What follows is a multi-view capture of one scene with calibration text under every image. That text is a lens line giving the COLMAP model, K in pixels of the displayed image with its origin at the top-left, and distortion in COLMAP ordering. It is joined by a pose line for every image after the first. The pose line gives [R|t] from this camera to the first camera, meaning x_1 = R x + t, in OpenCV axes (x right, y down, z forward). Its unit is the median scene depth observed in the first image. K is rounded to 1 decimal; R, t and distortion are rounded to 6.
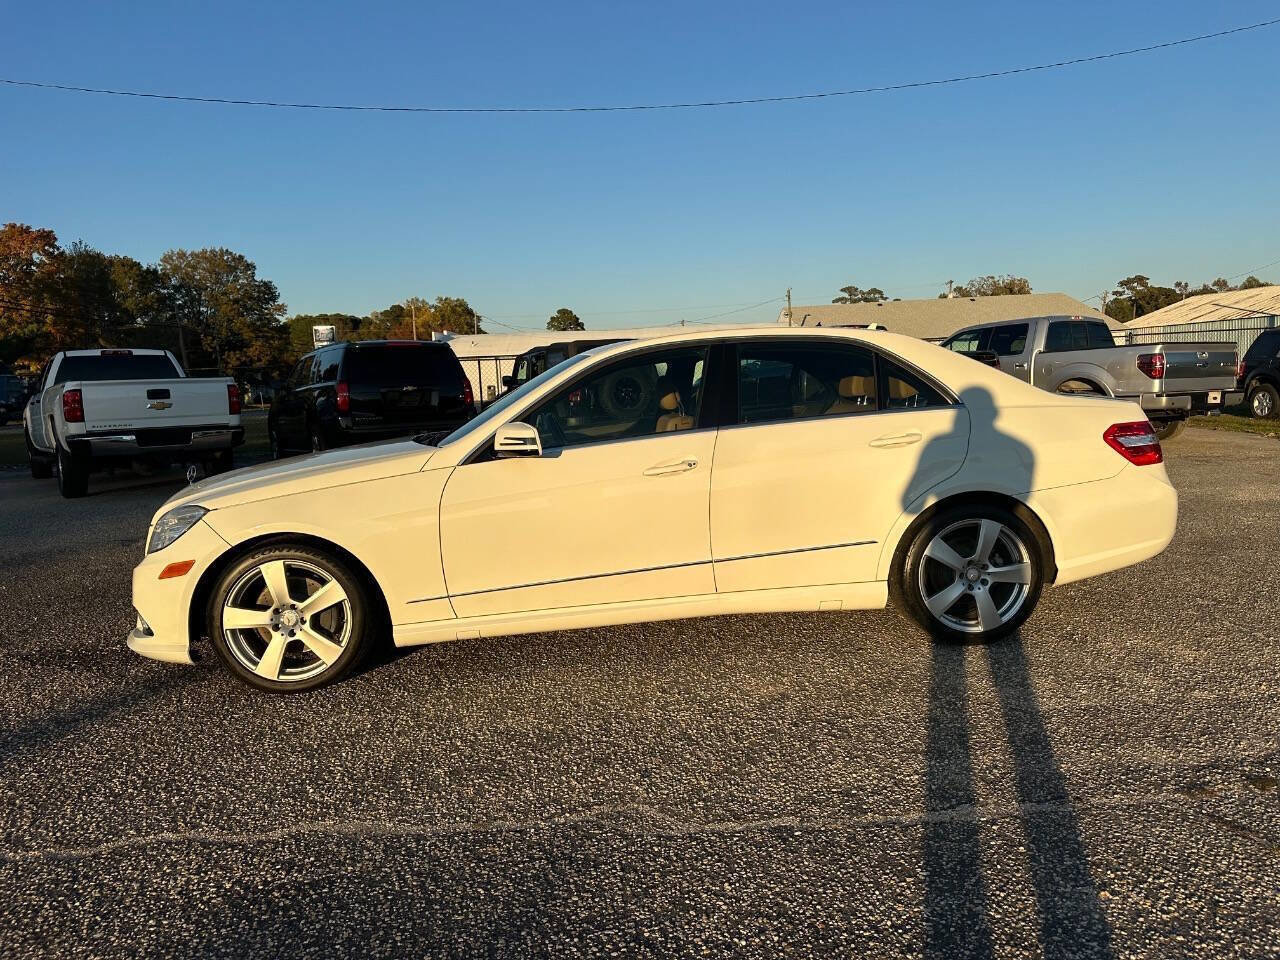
lens RADIAL K [[915.1, 0, 637.3], [0, 915.1, 457.1], [0, 0, 1]] dist [0.064995, -0.088528]
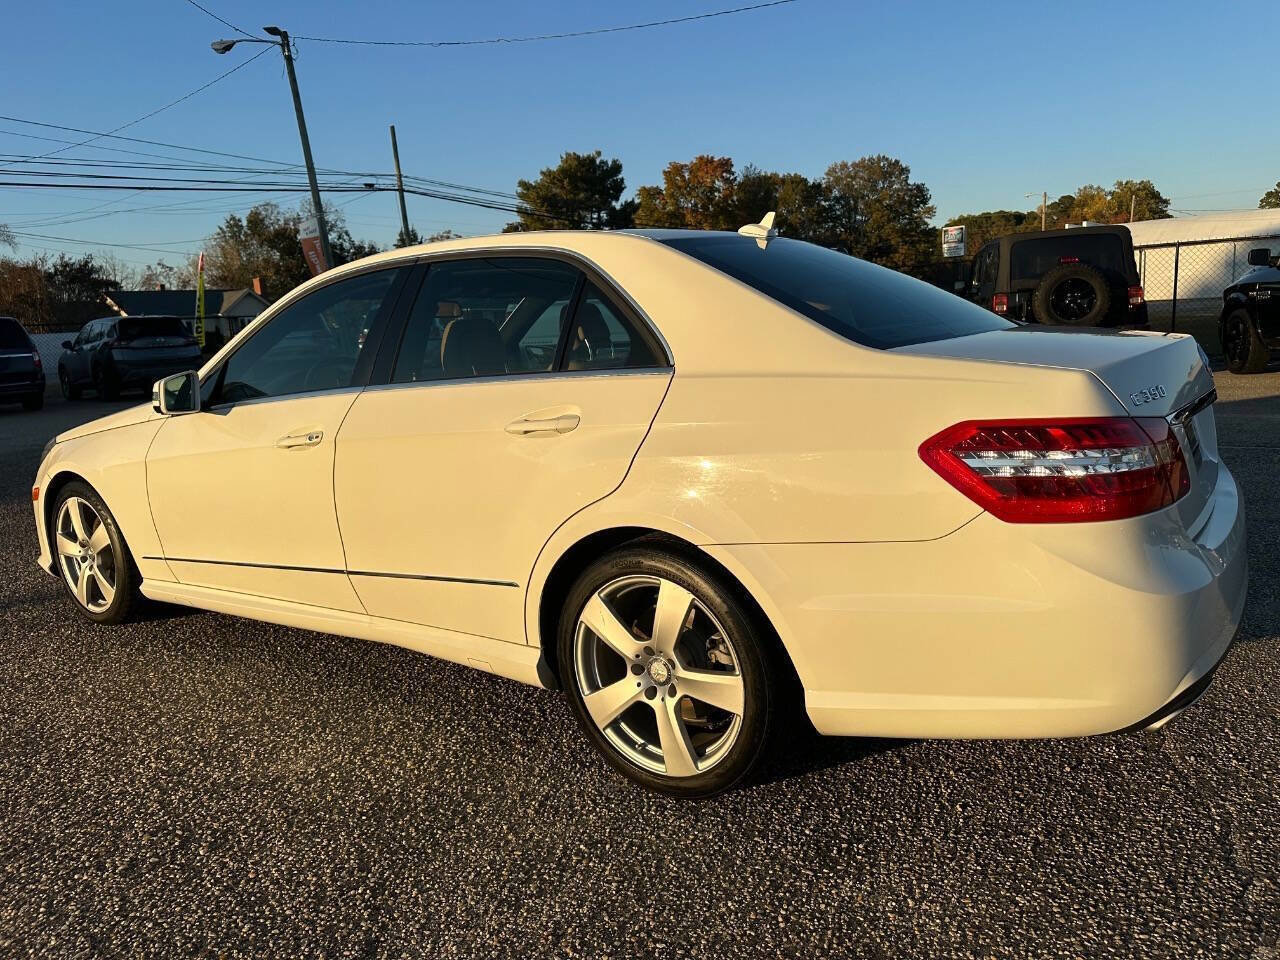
lens RADIAL K [[893.2, 0, 640.0], [0, 893.2, 480.0], [0, 0, 1]] dist [0.109017, -0.174539]
pose [[0.756876, 0.113531, -0.643621, 0.217022], [-0.027552, 0.989464, 0.142135, -0.020568], [0.652977, -0.089846, 0.752030, 0.185205]]
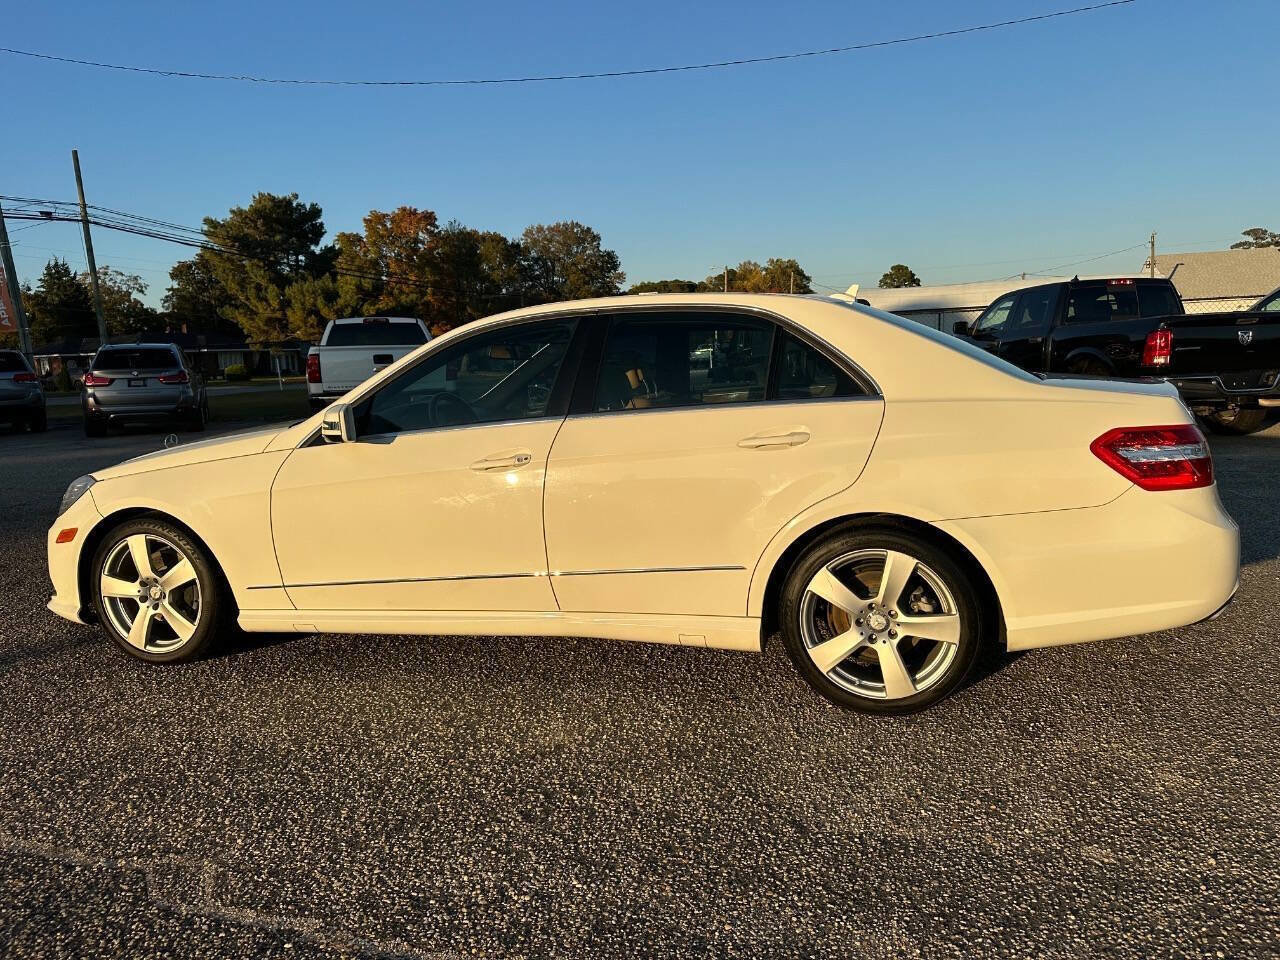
lens RADIAL K [[893.2, 0, 640.0], [0, 893.2, 480.0], [0, 0, 1]] dist [0.109017, -0.174539]
pose [[0.932260, 0.057322, -0.357218, 0.137332], [-0.032735, 0.996683, 0.074505, -0.011485], [0.360304, -0.057765, 0.931045, 0.079403]]
